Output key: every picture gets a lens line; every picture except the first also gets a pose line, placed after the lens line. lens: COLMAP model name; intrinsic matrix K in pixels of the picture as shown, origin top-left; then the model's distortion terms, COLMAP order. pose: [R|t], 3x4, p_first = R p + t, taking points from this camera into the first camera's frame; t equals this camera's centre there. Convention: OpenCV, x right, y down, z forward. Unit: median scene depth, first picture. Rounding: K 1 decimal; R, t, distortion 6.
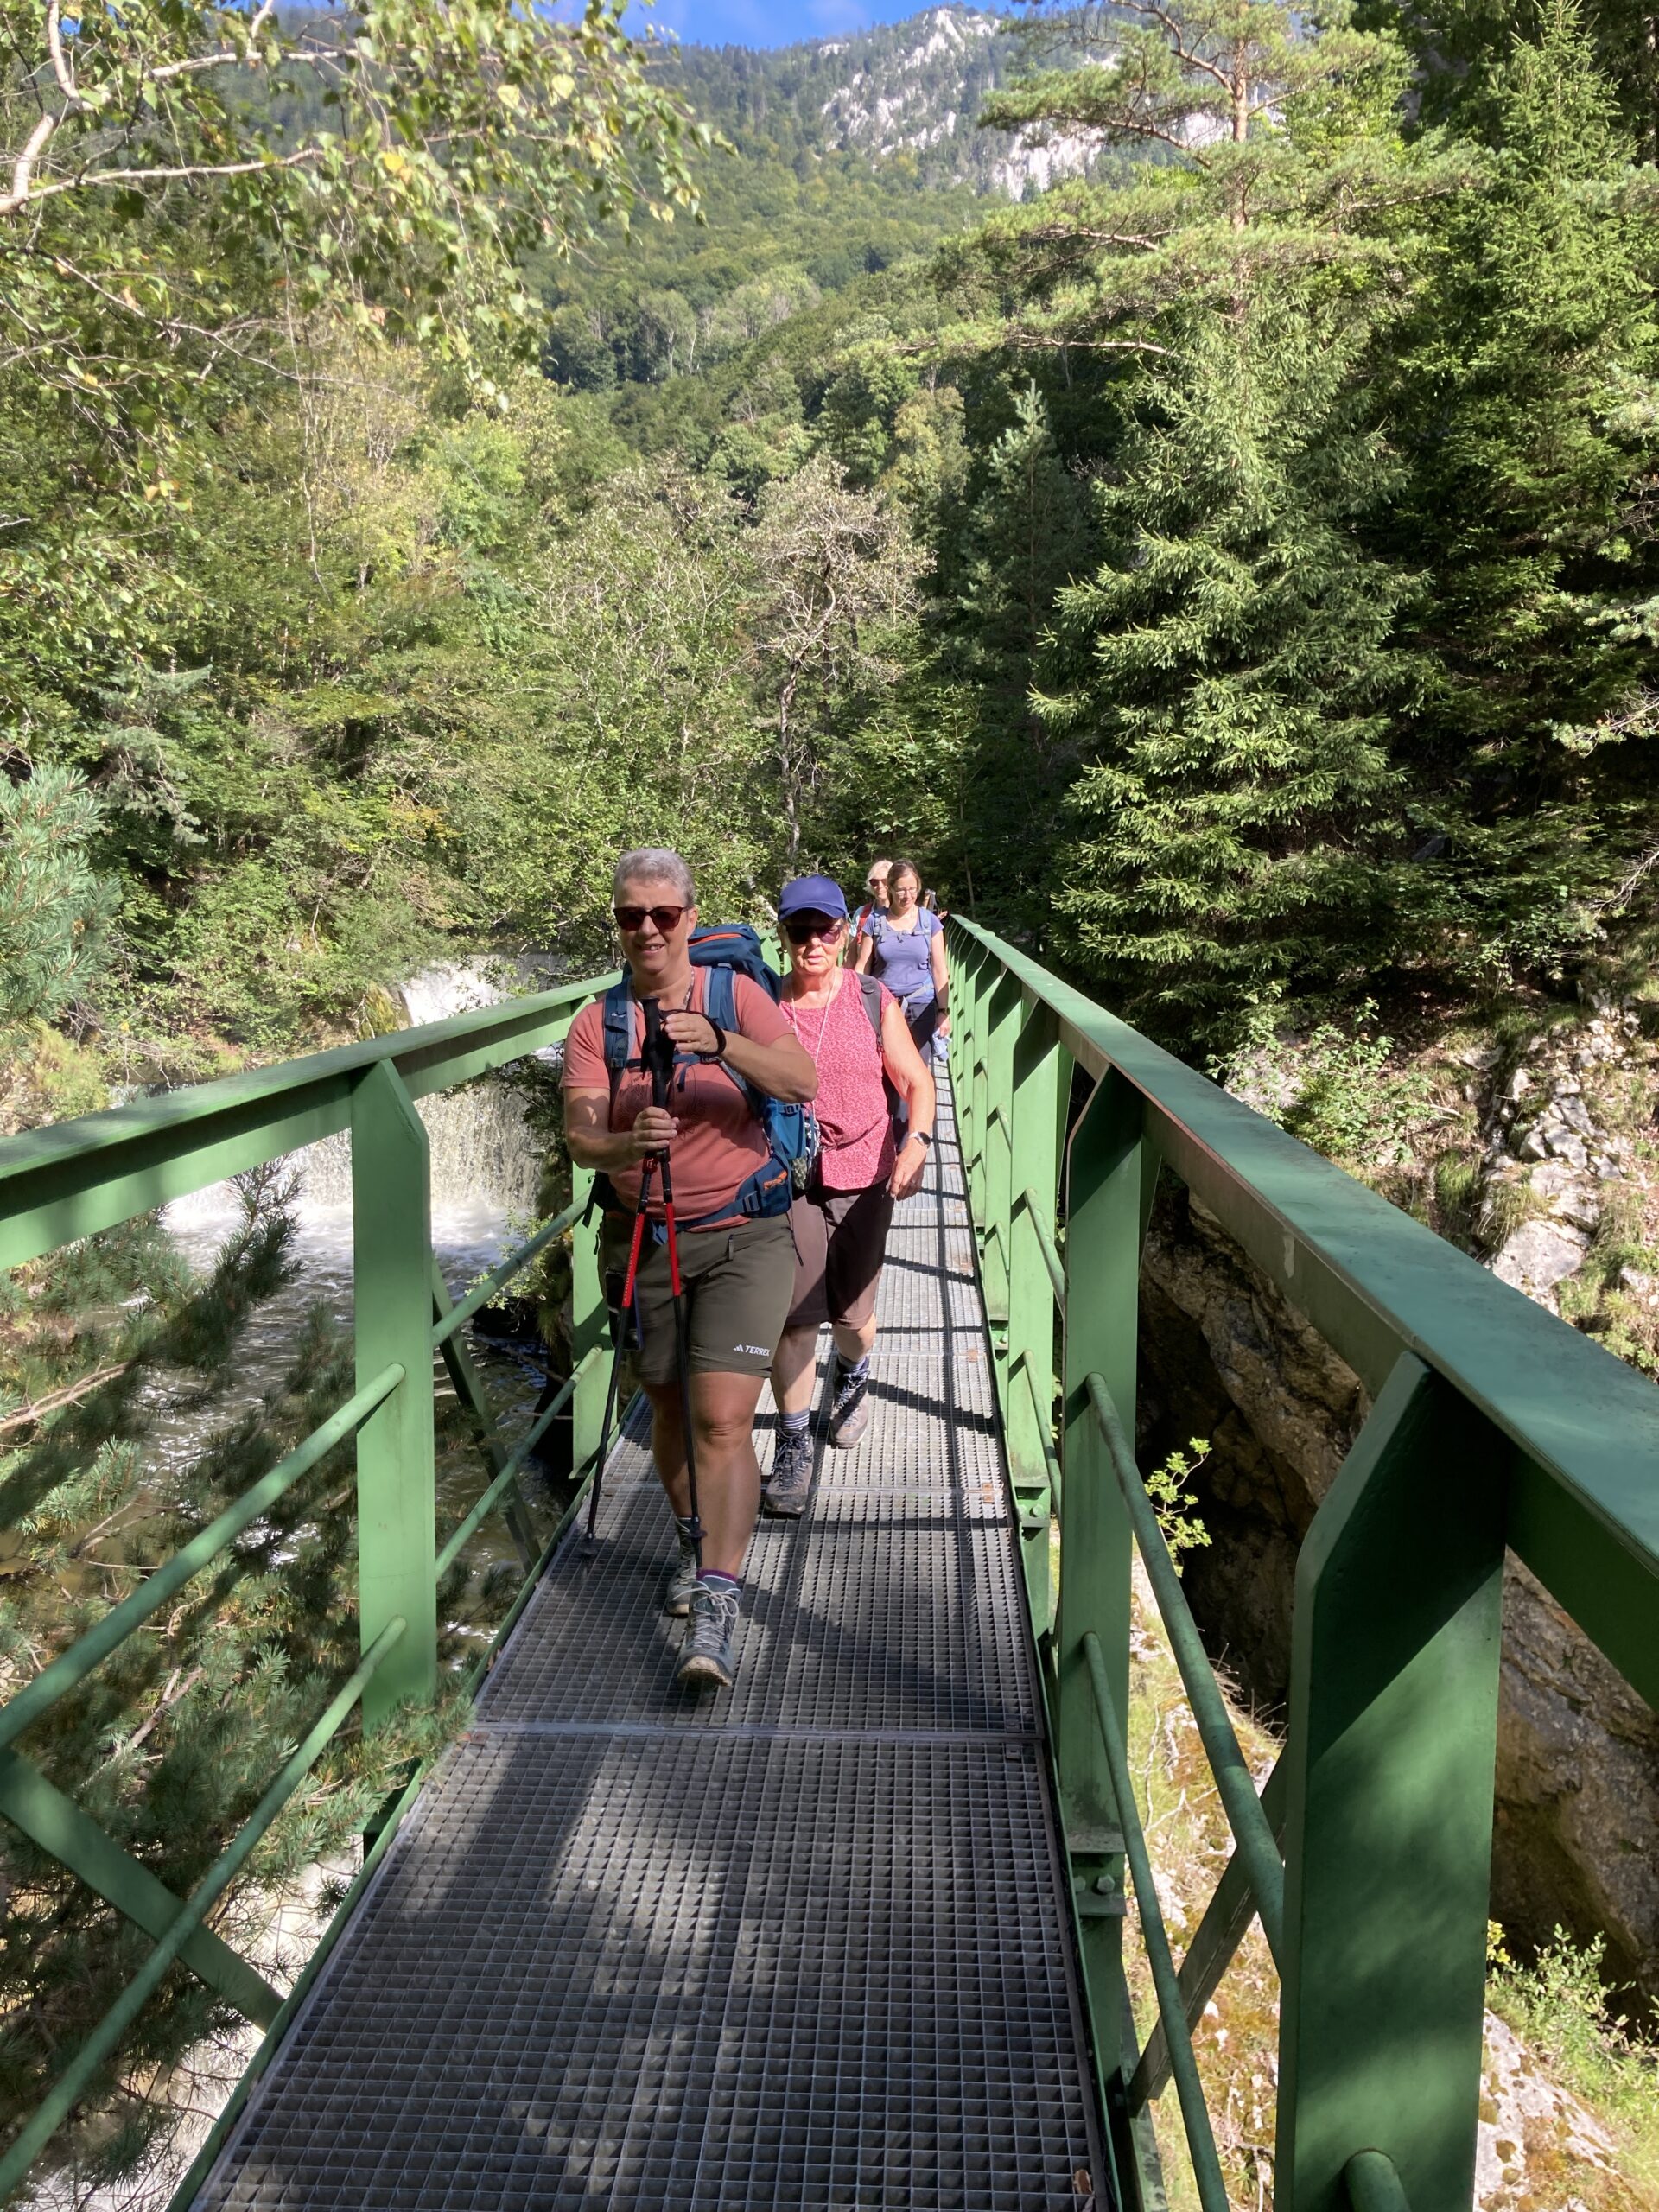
lens RADIAL K [[1814.5, 0, 869.2], [0, 1814.5, 1079.7], [0, 0, 1]] dist [0.152722, -0.426132]
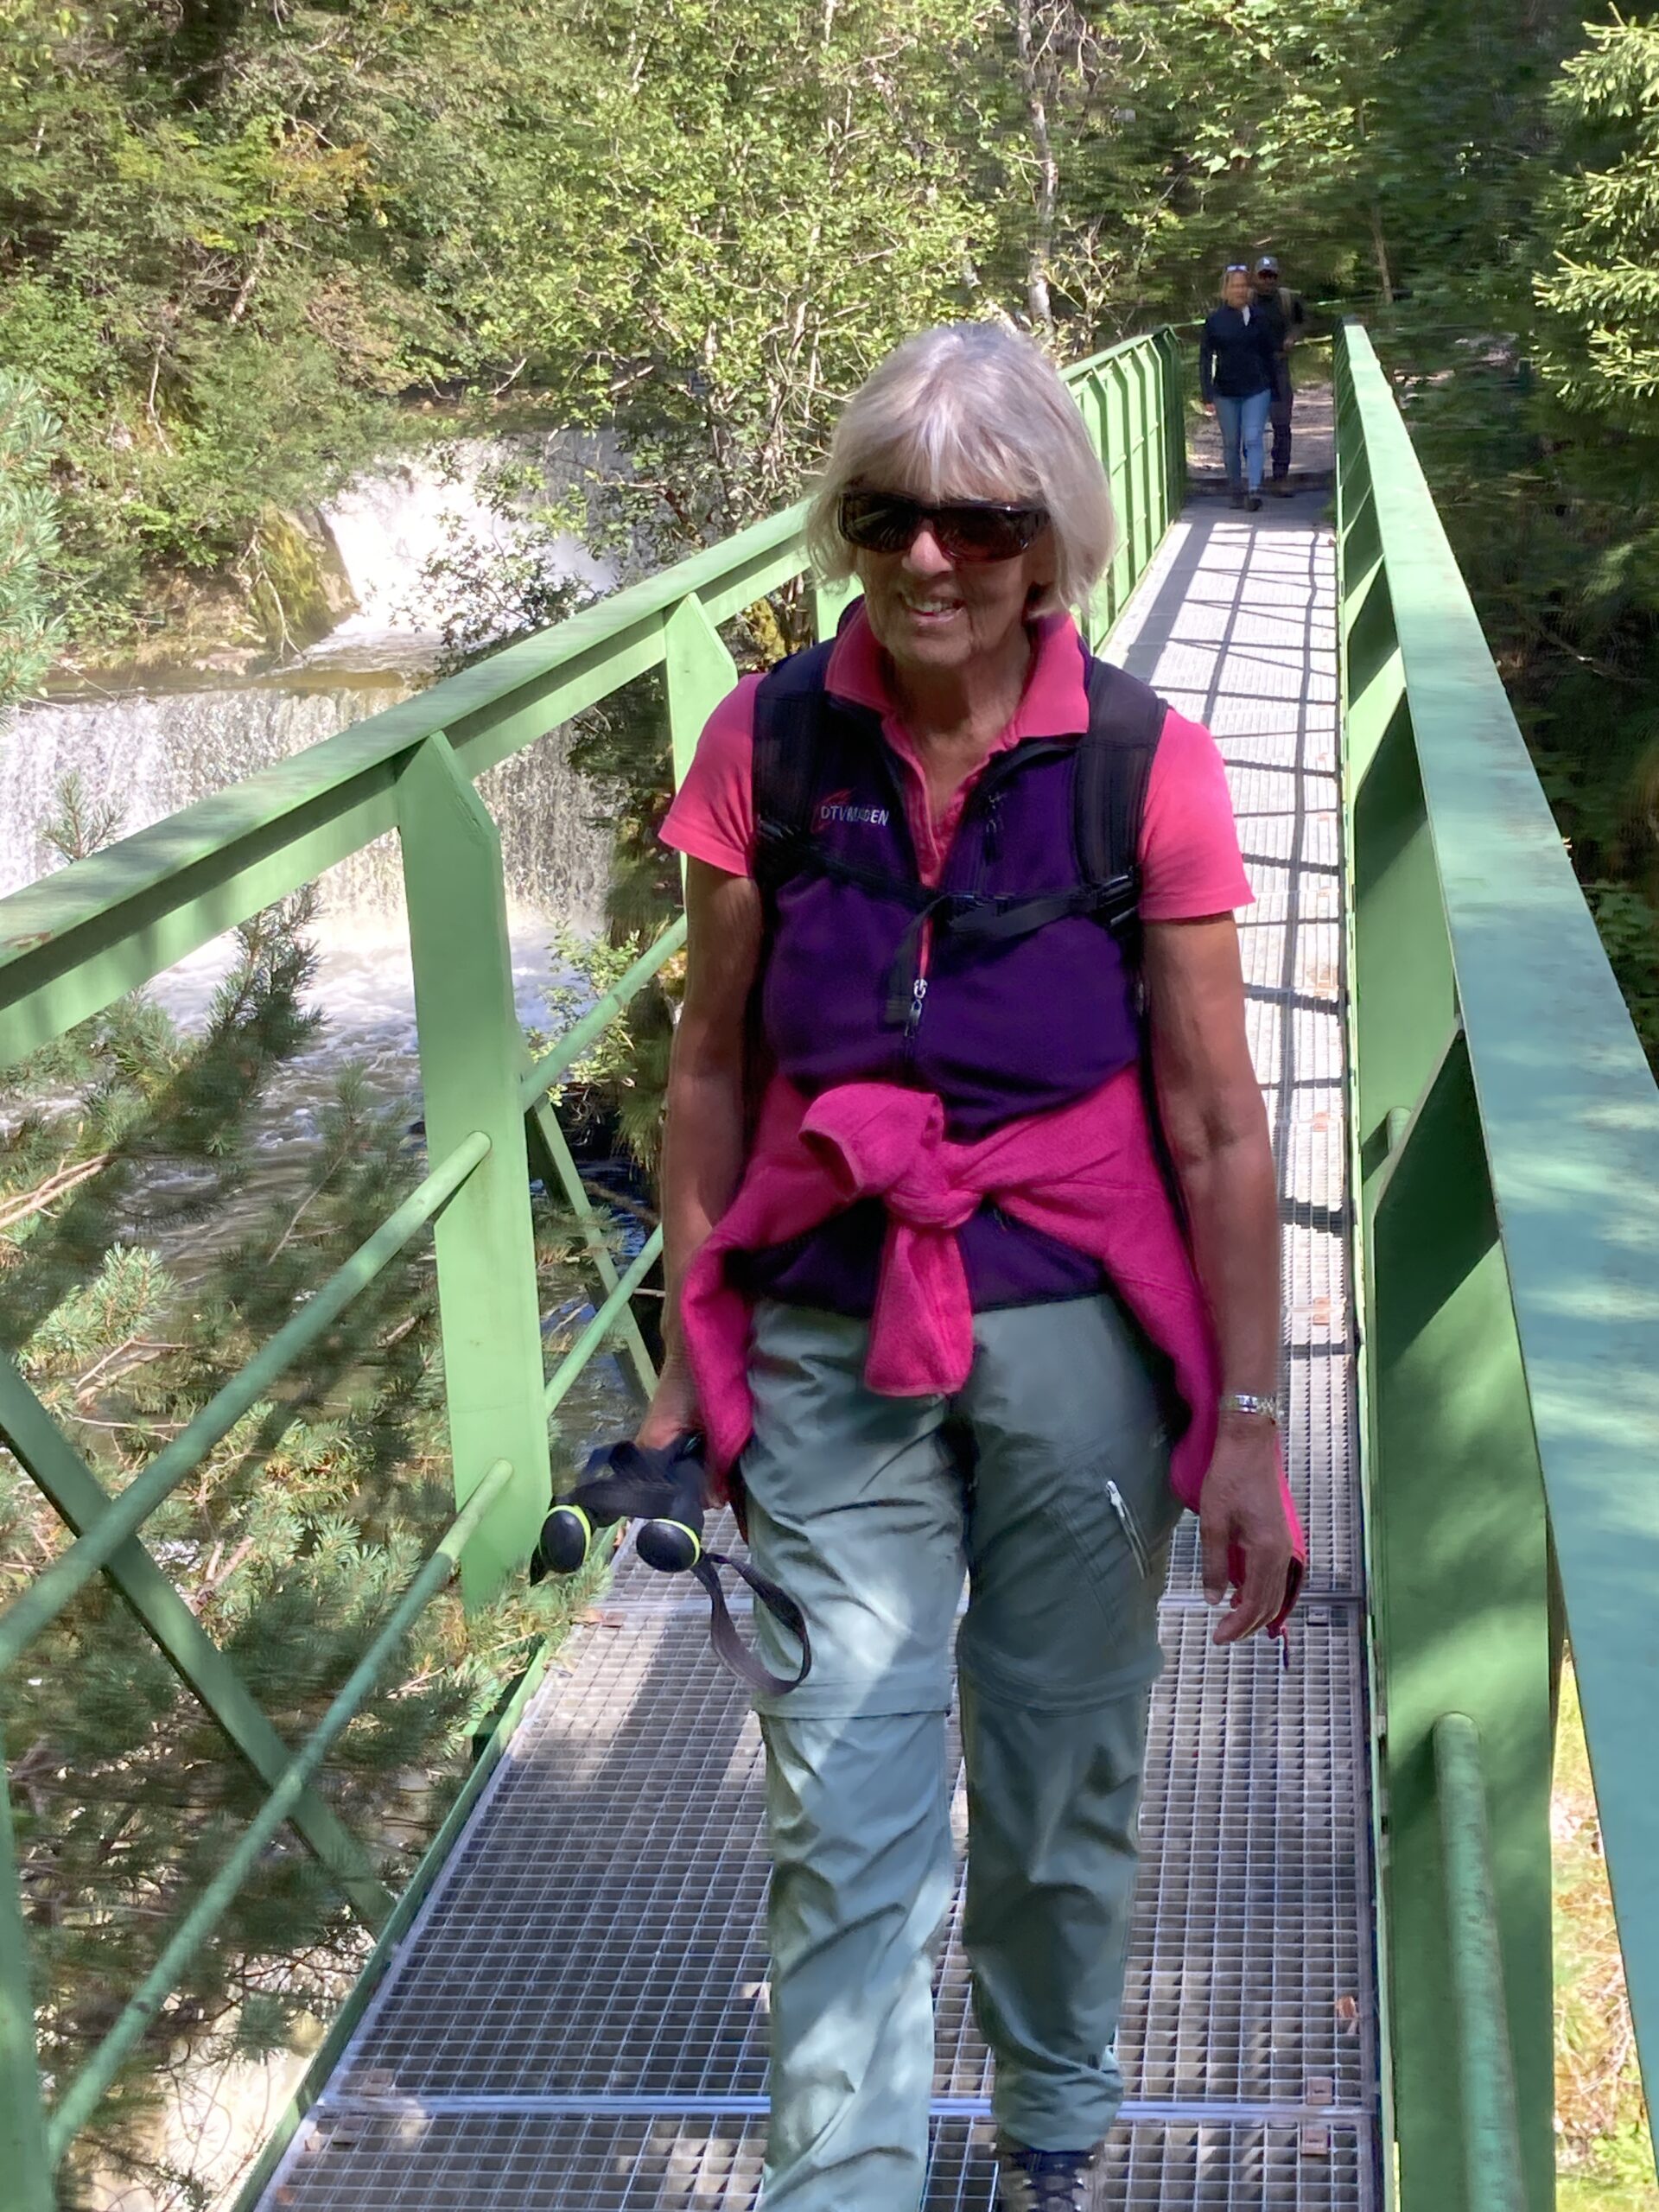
lens RADIAL K [[3658.7, 0, 945.9], [0, 3658.7, 1107.0], [0, 0, 1]] dist [0.212551, -0.753498]
pose [[0.995408, -0.040370, -0.086793, 0.014157], [0.051169, 0.990706, 0.126032, -0.008064], [0.080898, -0.129894, 0.988222, -0.101998]]
